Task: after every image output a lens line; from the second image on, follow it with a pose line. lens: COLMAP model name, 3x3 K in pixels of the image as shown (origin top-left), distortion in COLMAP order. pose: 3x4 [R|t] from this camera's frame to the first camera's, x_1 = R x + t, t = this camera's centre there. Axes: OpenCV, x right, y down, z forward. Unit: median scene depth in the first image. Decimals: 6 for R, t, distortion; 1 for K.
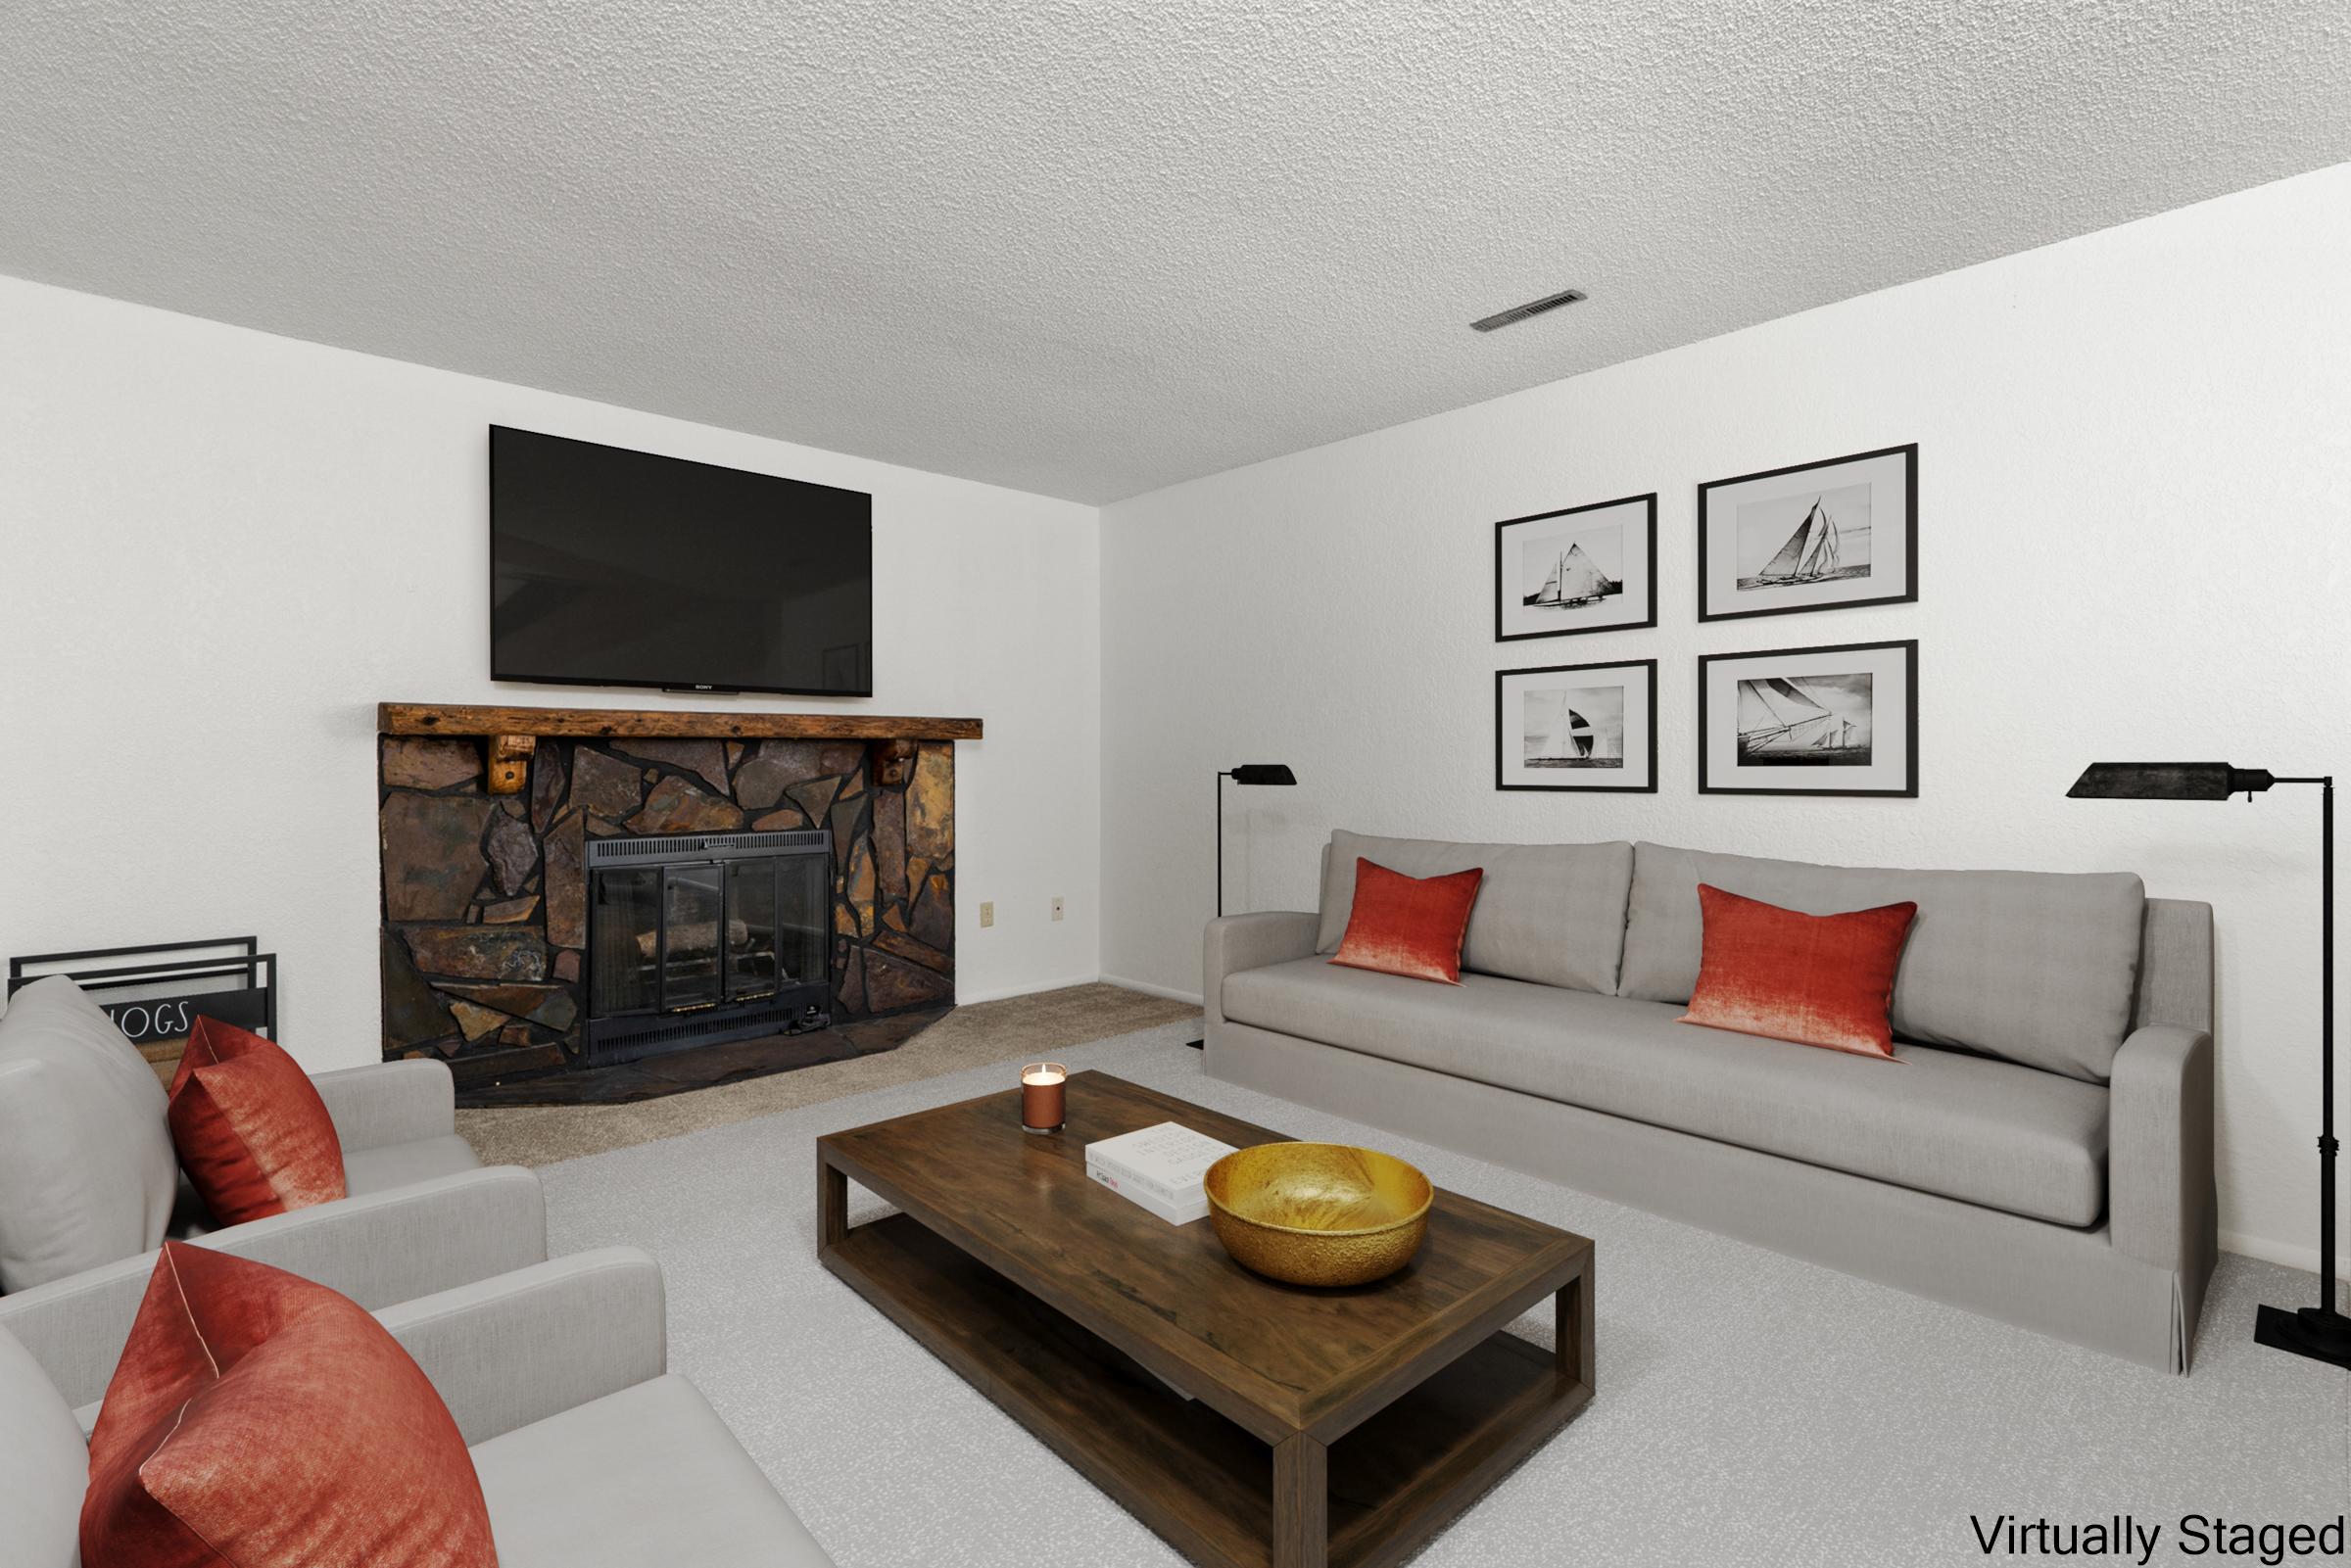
lens RADIAL K [[1071.9, 0, 1167.5], [0, 1071.9, 775.9], [0, 0, 1]] dist [-0.004067, -0.000445]
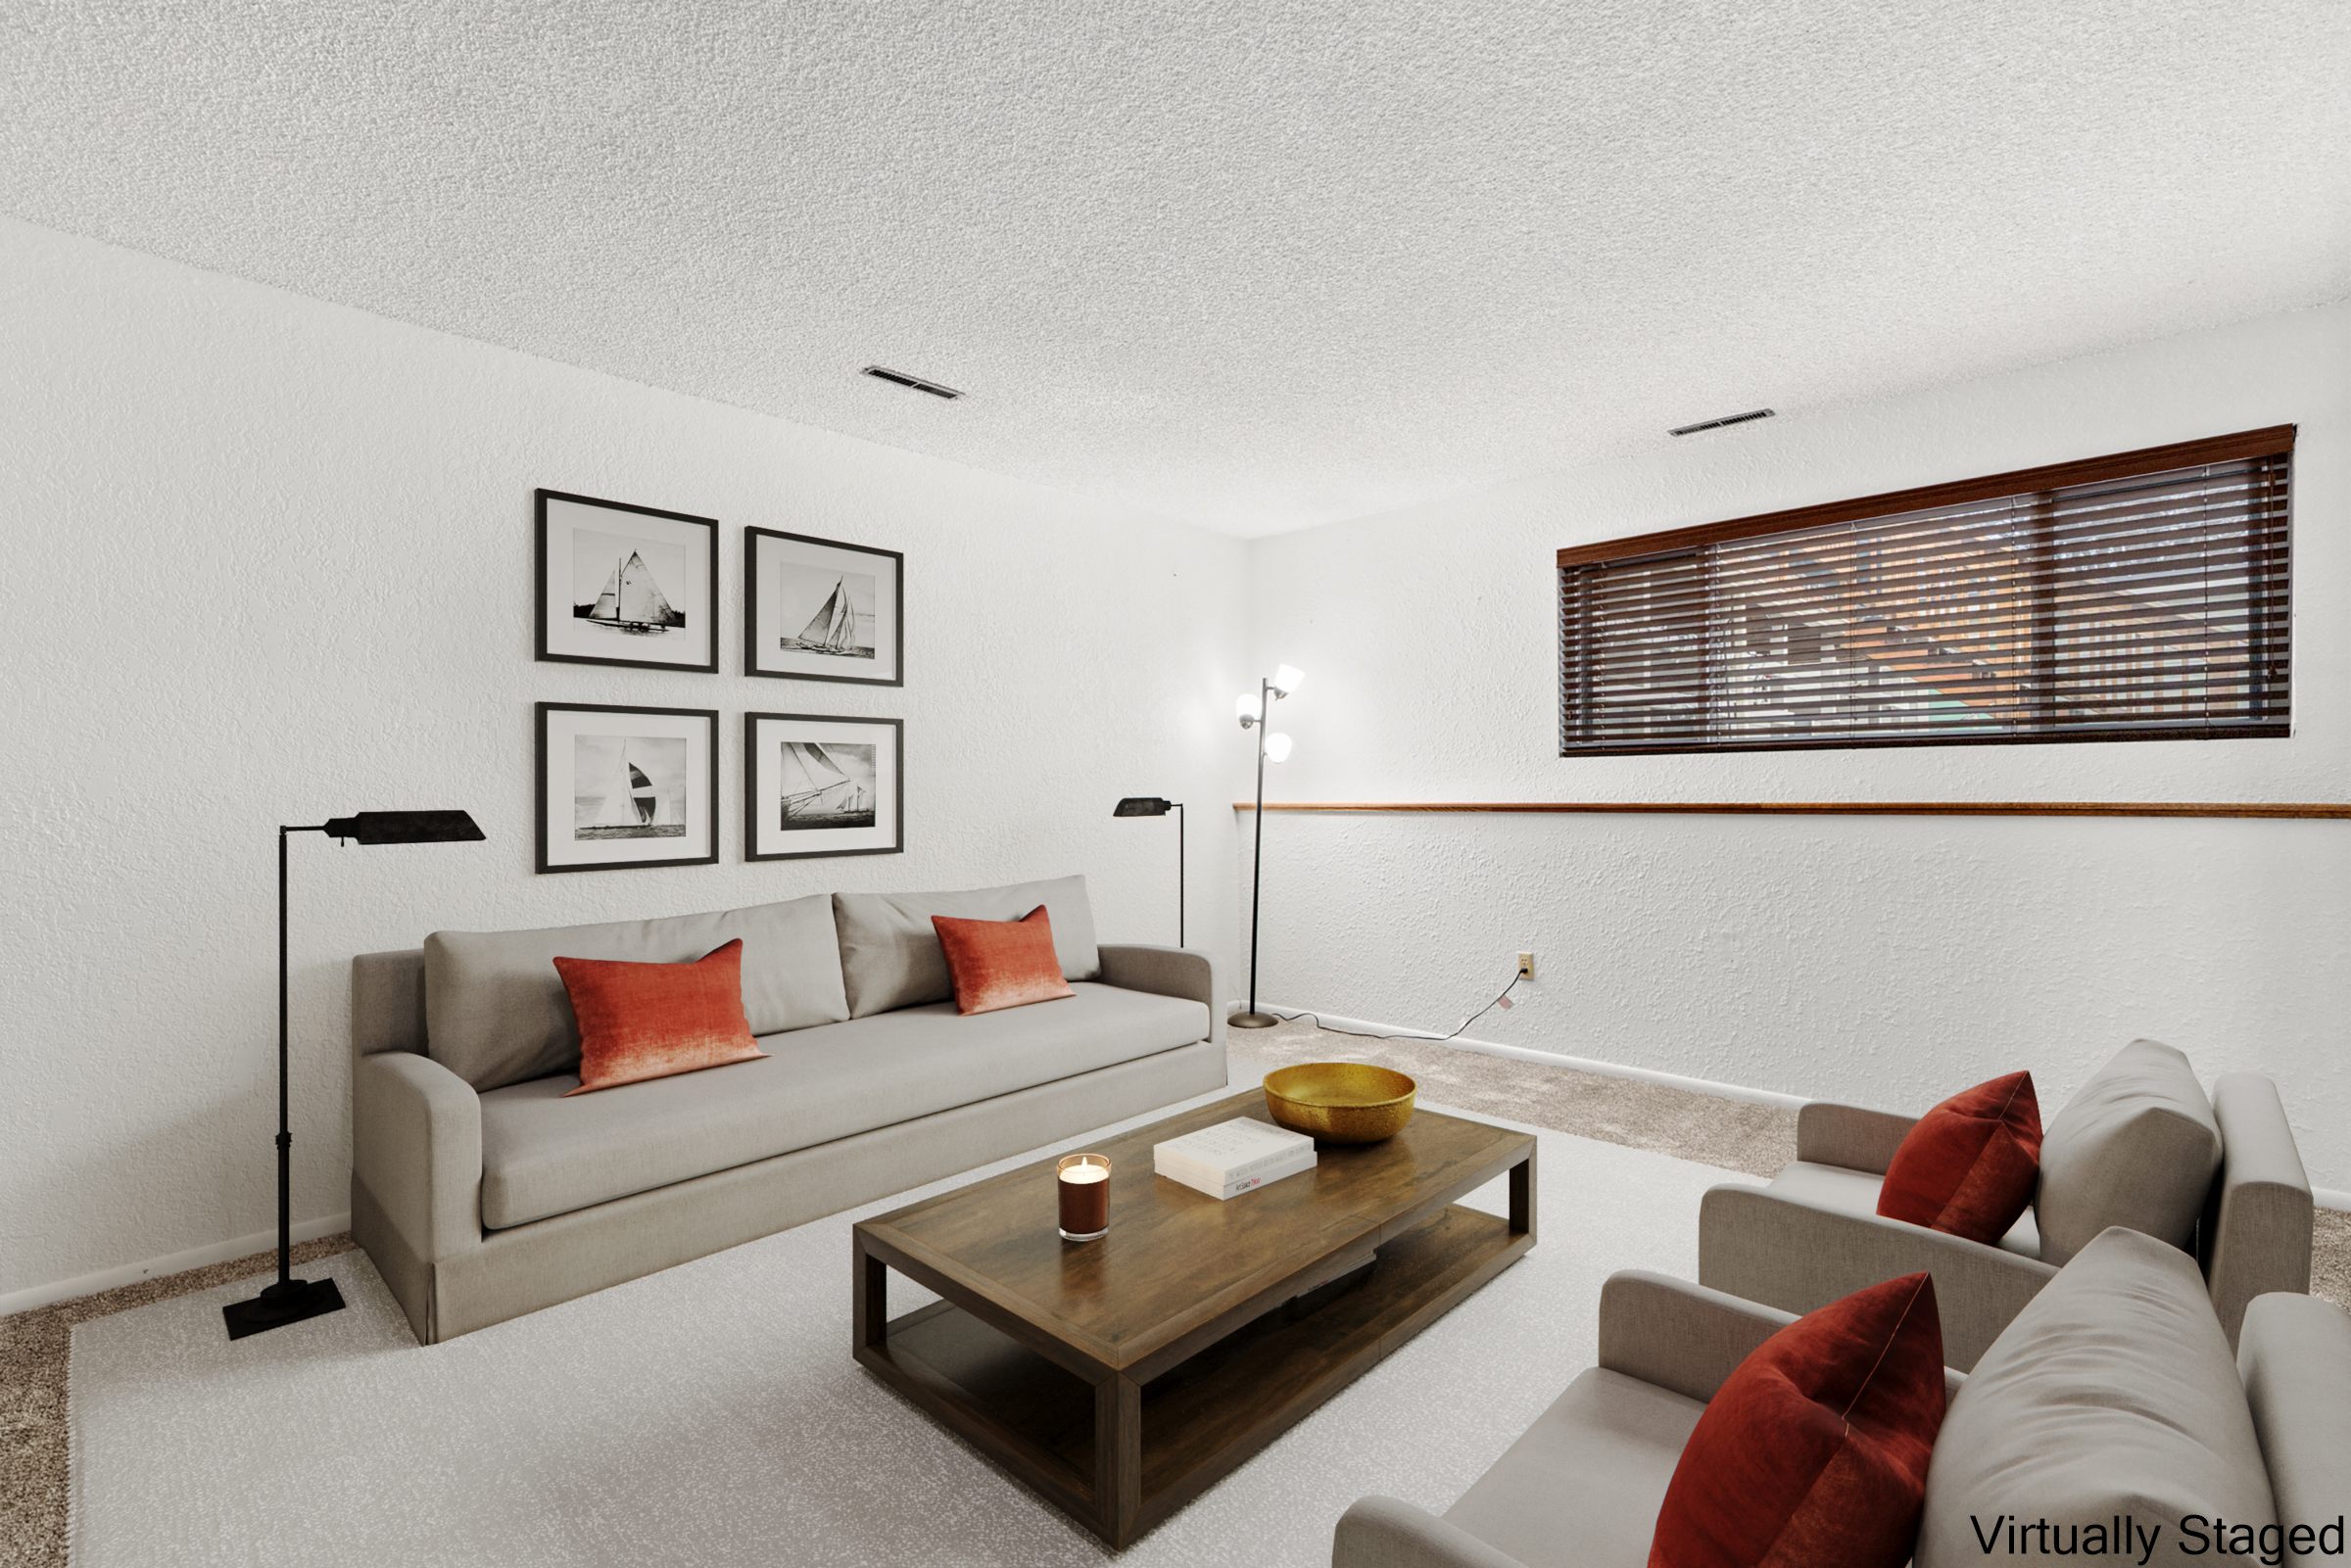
lens RADIAL K [[1071.9, 0, 1169.3], [0, 1071.9, 789.6], [0, 0, 1]] dist [-0.004067, -0.000445]
pose [[-0.052488, 0.004966, 0.998609, -0.434699], [0.010036, 0.999940, -0.004445, -0.036602], [-0.998571, 0.009789, -0.052535, 0.671426]]
